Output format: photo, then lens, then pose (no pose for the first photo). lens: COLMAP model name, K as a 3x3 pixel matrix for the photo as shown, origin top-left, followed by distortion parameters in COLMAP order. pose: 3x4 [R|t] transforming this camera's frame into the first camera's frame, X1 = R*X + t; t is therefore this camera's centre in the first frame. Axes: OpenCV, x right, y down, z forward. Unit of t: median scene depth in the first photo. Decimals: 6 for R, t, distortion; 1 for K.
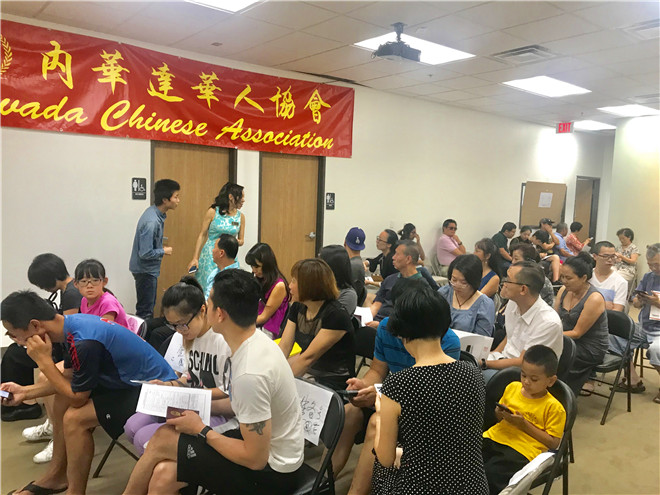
lens RADIAL K [[547.2, 0, 329.4], [0, 547.2, 249.0], [0, 0, 1]] dist [-0.004845, -0.005139]
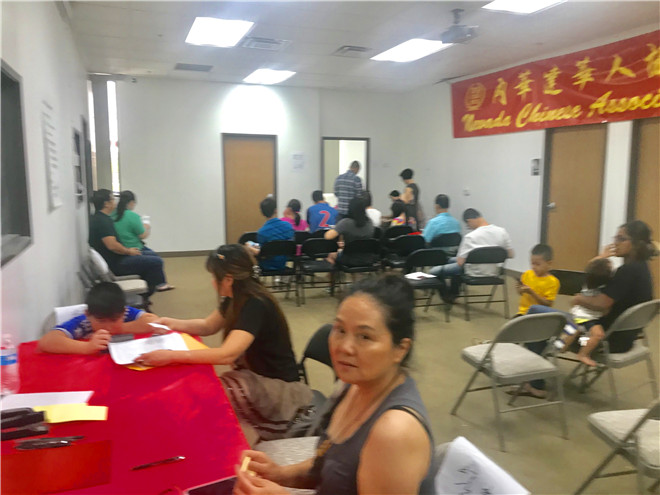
lens RADIAL K [[547.2, 0, 329.1], [0, 547.2, 247.2], [0, 0, 1]] dist [-0.004845, -0.005139]
pose [[-0.312842, 0.080870, -0.946356, 1.035854], [-0.105522, 0.987241, 0.119247, -0.022797], [0.943926, 0.137166, -0.300317, 0.911176]]
